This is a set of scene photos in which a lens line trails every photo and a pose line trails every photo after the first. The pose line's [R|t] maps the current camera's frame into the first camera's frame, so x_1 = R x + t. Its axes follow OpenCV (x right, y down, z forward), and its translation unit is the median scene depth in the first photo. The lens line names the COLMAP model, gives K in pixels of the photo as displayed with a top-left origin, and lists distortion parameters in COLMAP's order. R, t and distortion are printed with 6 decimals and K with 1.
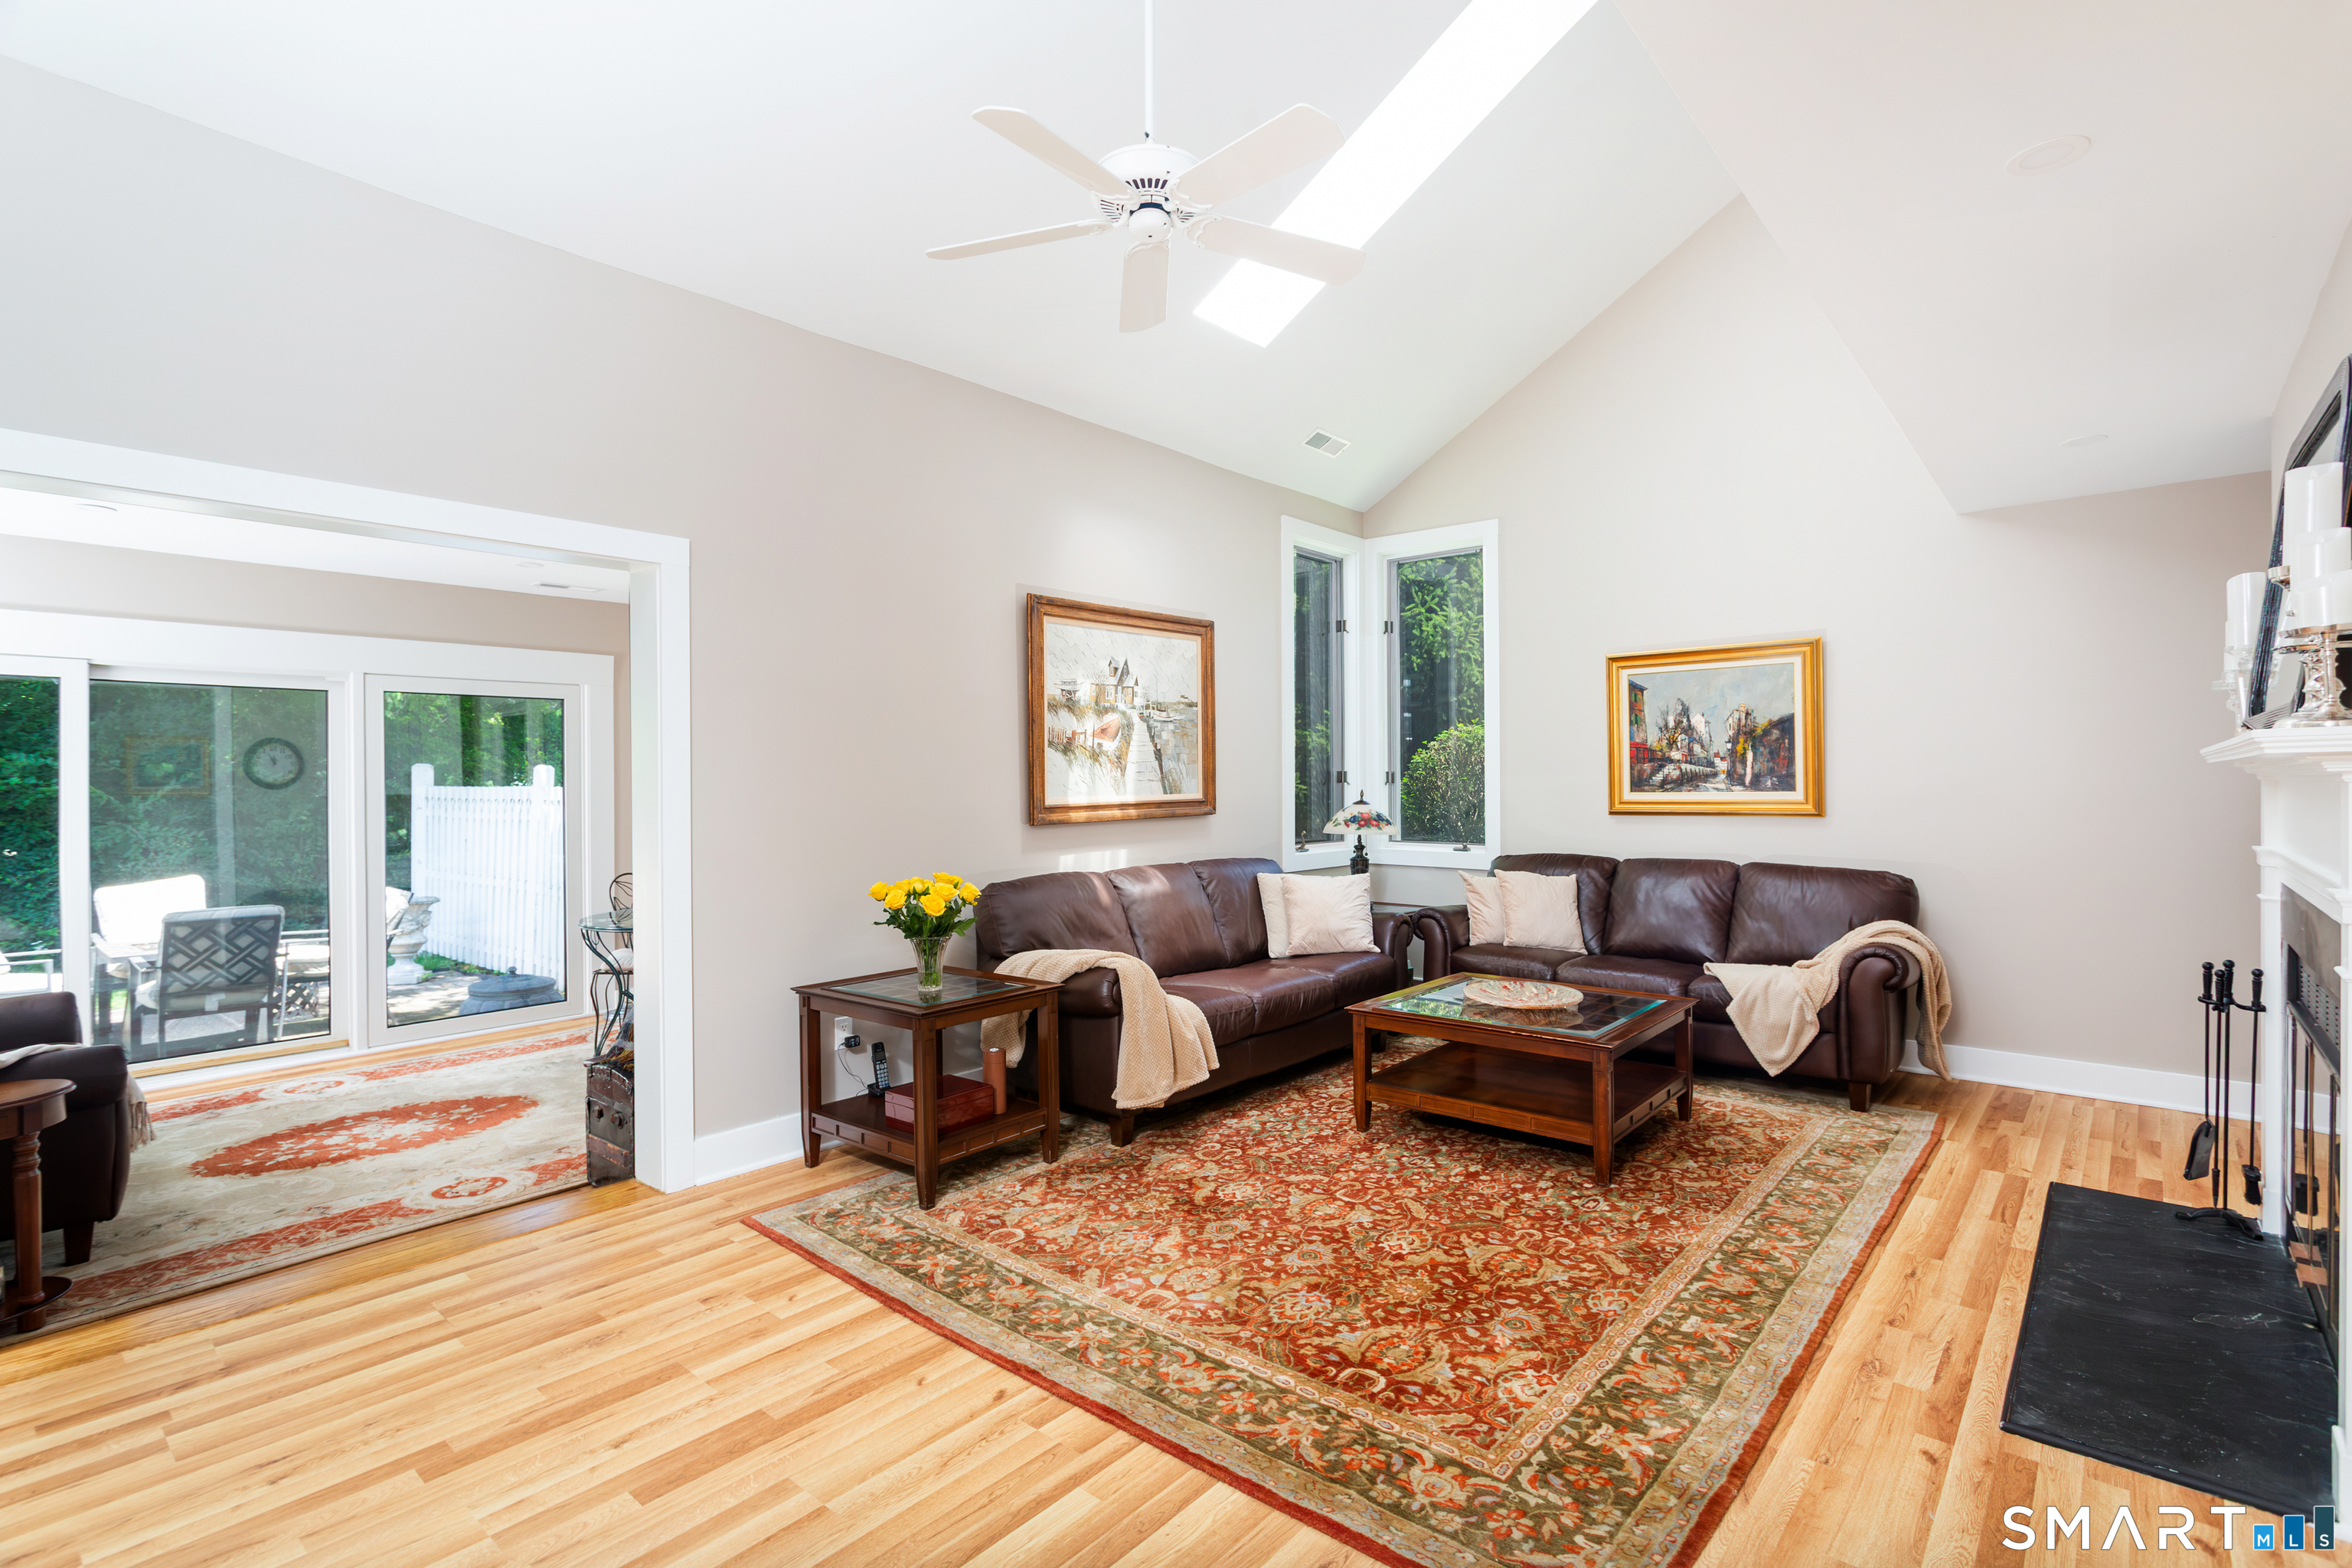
lens RADIAL K [[1108.6, 0, 1170.1], [0, 1108.6, 782.0], [0, 0, 1]] dist [-0.007862, 0.009817]
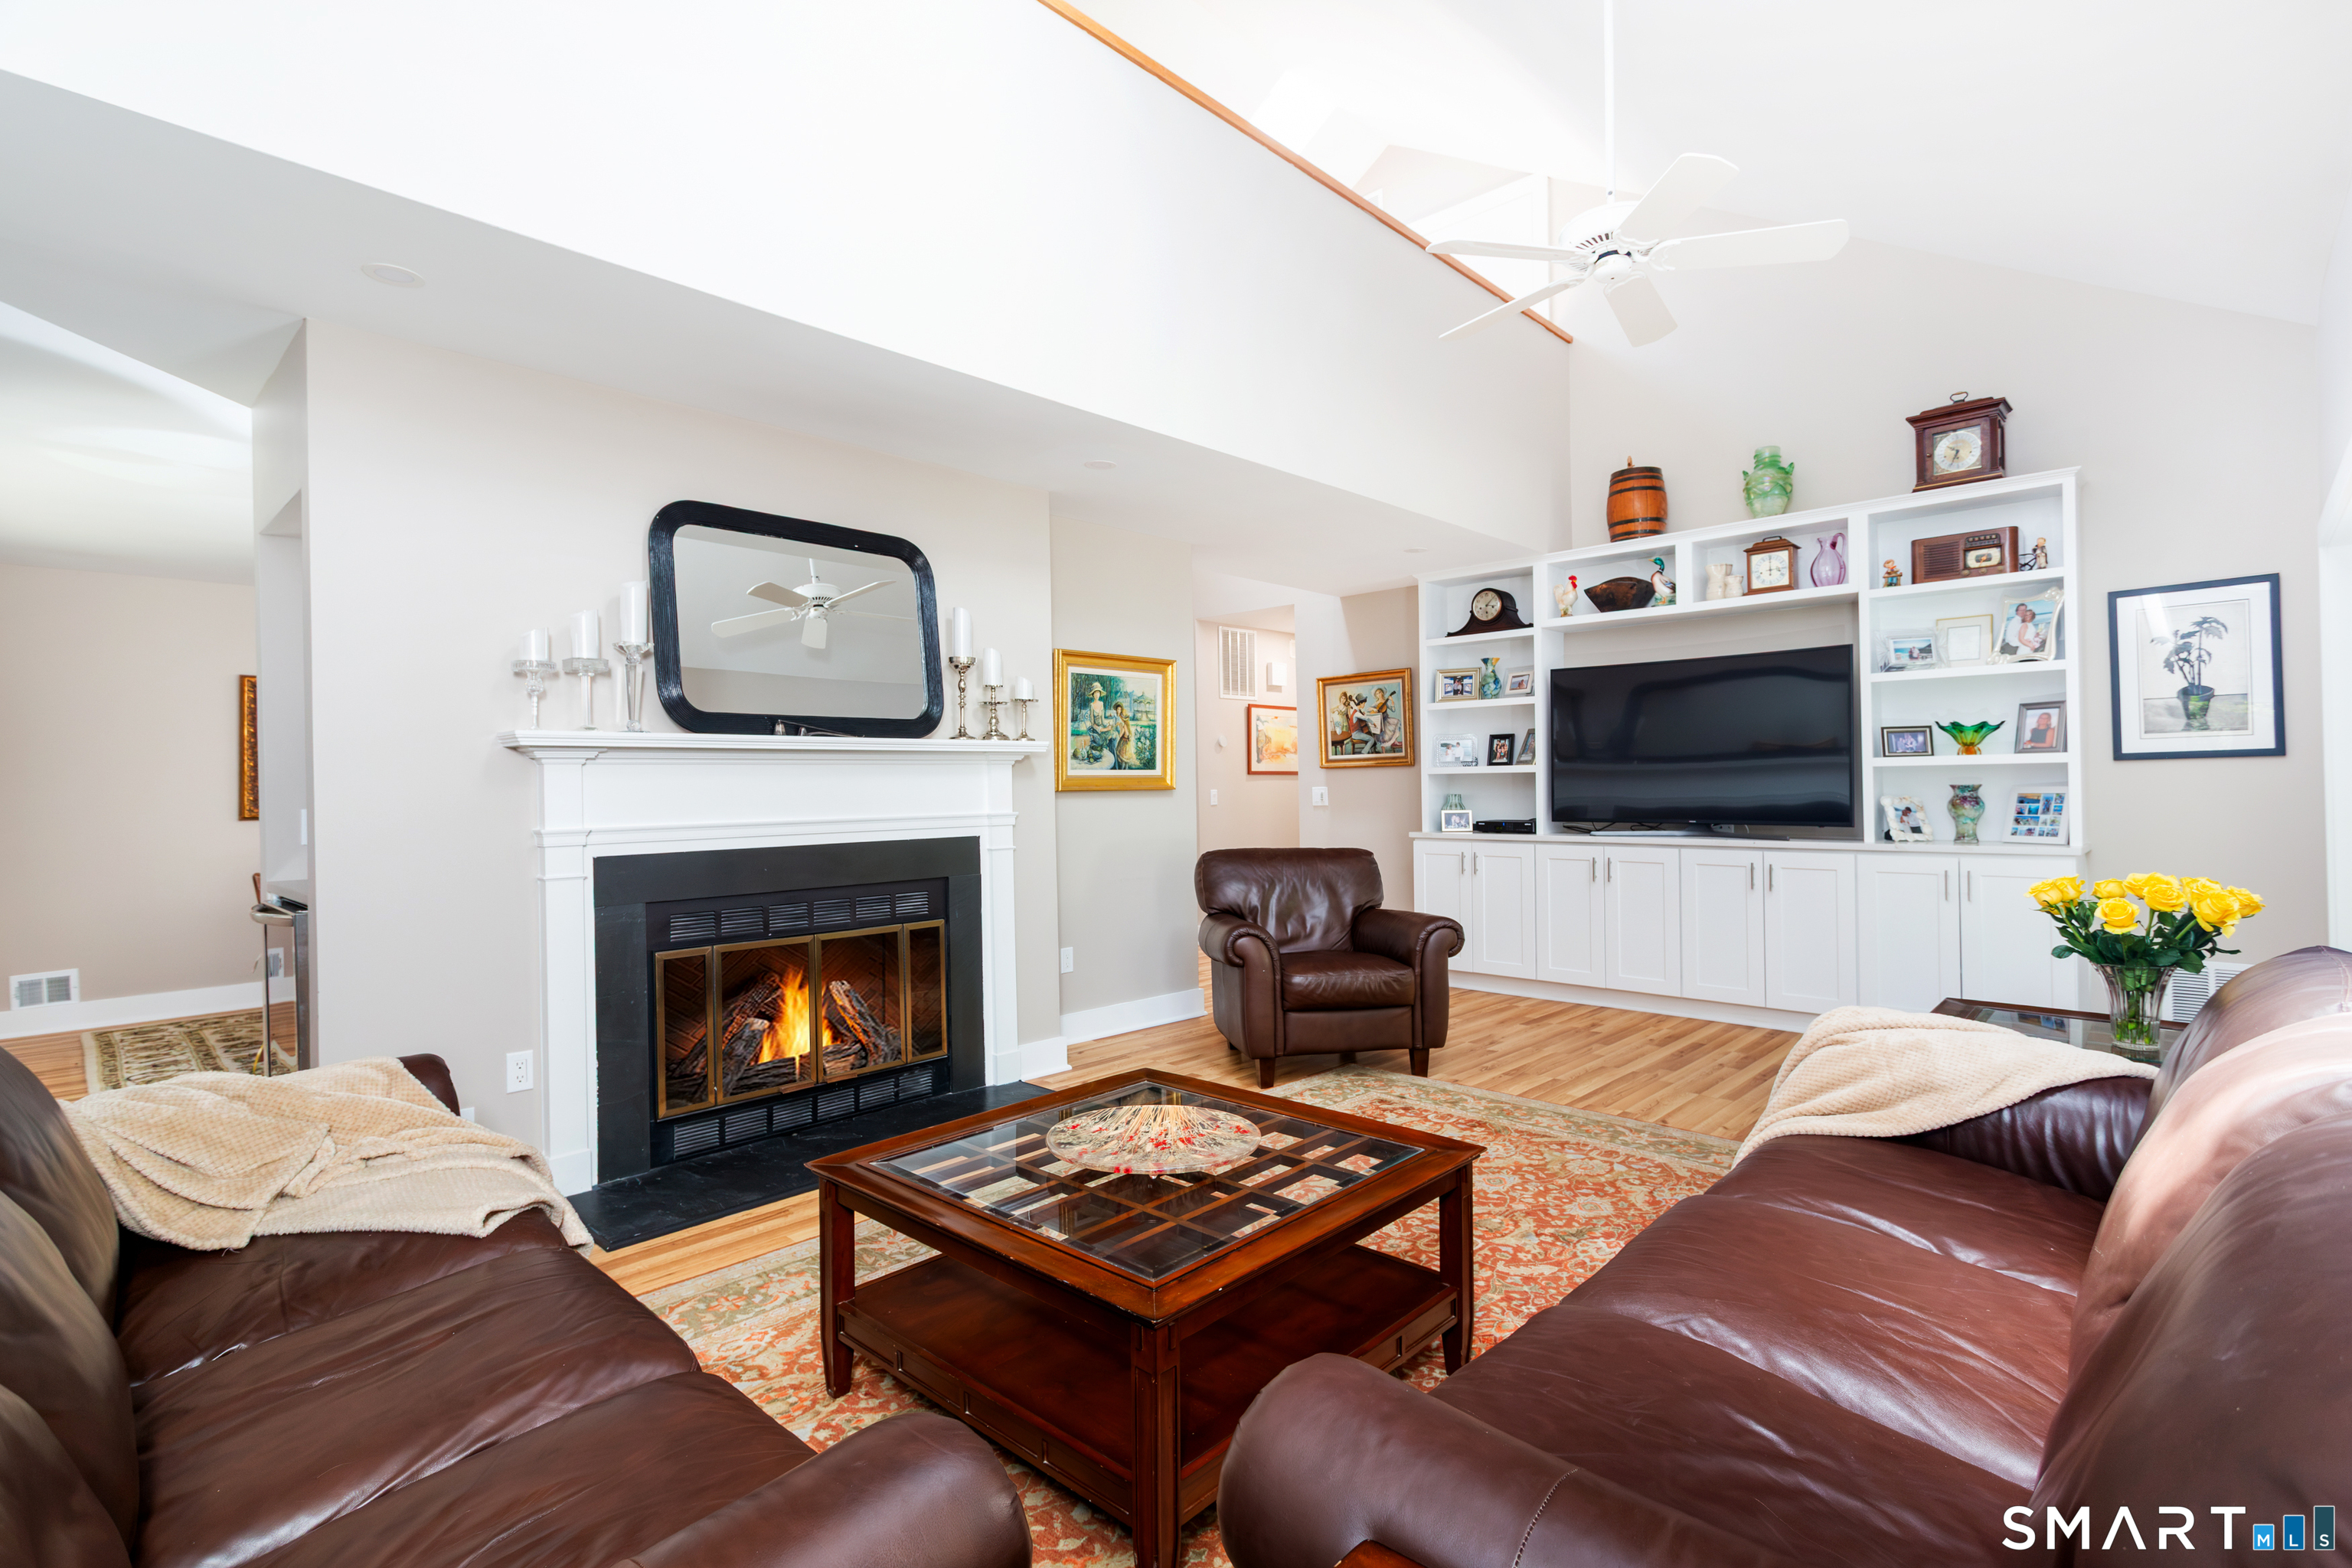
lens RADIAL K [[1108.6, 0, 1170.1], [0, 1108.6, 782.0], [0, 0, 1]] dist [-0.007862, 0.009817]
pose [[-0.998718, 0.018264, 0.047209, 0.302645], [0.018367, 0.999830, 0.001752, 0.019610], [-0.047169, 0.002617, -0.998883, 1.644327]]
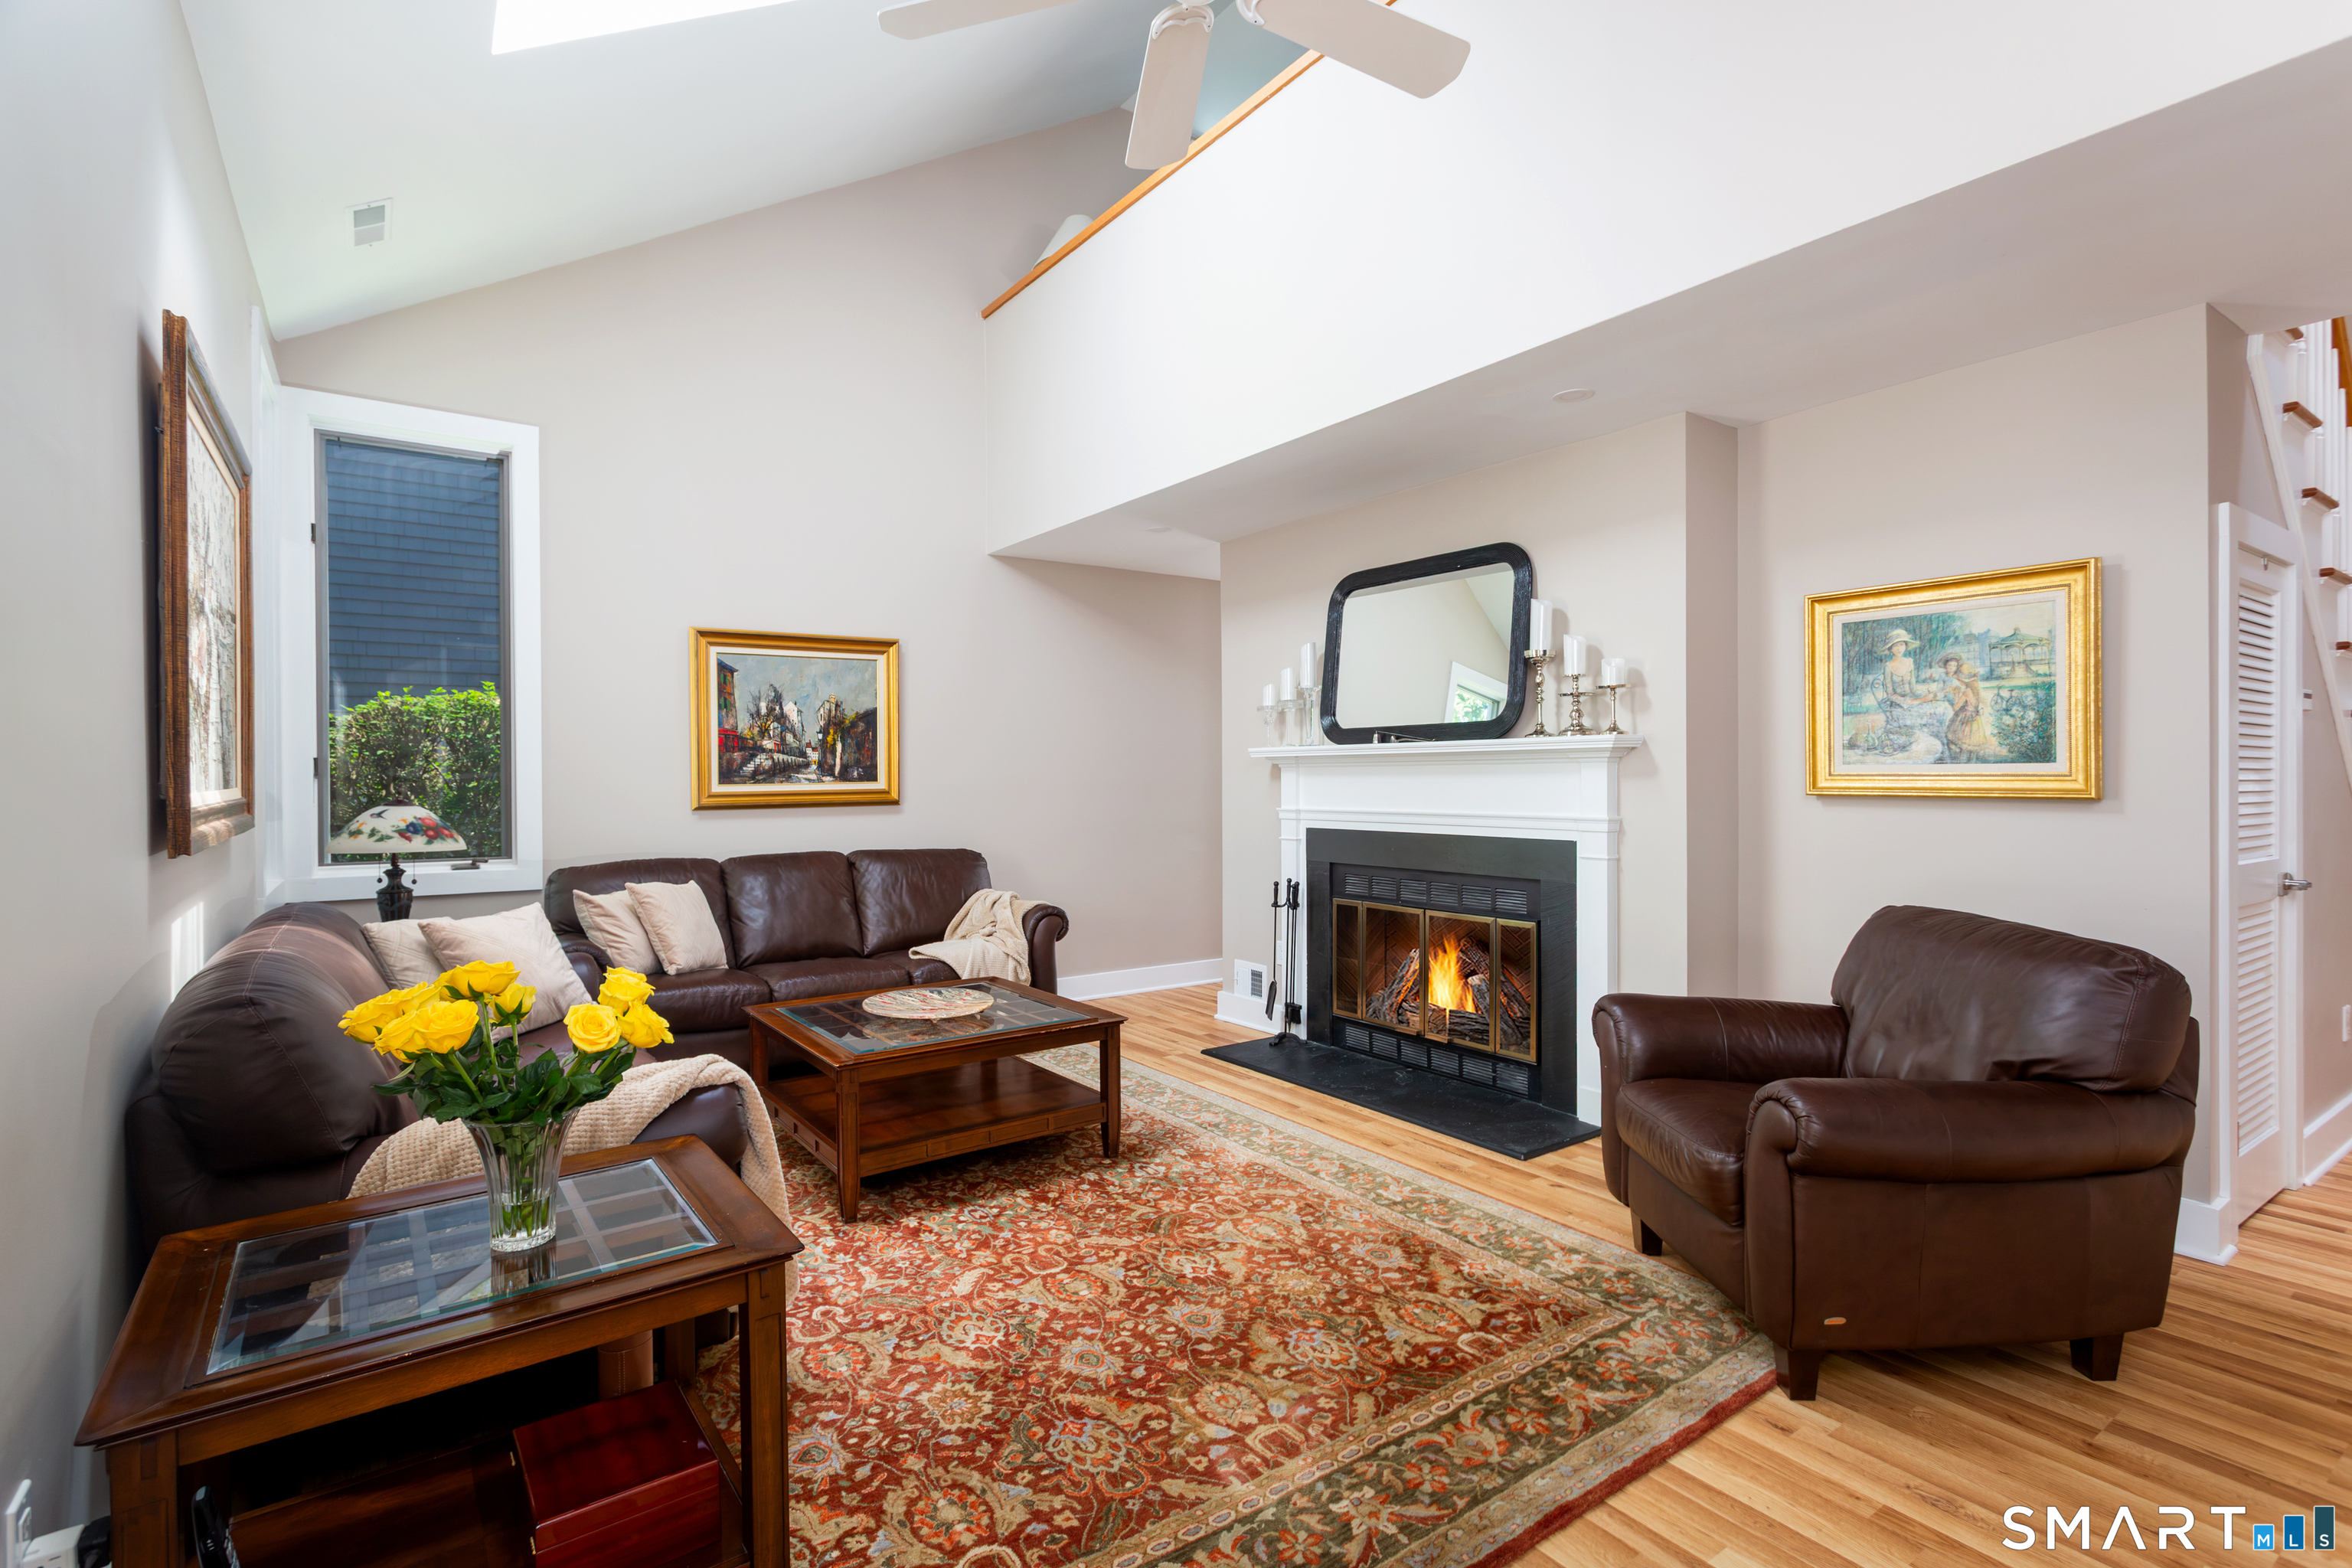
lens RADIAL K [[1108.6, 0, 1170.1], [0, 1108.6, 782.0], [0, 0, 1]] dist [-0.007862, 0.009817]
pose [[0.239325, -0.001972, 0.970938, -0.542201], [0.007532, 0.999972, 0.000174, 0.014921], [-0.970910, 0.007271, 0.239333, 0.636321]]
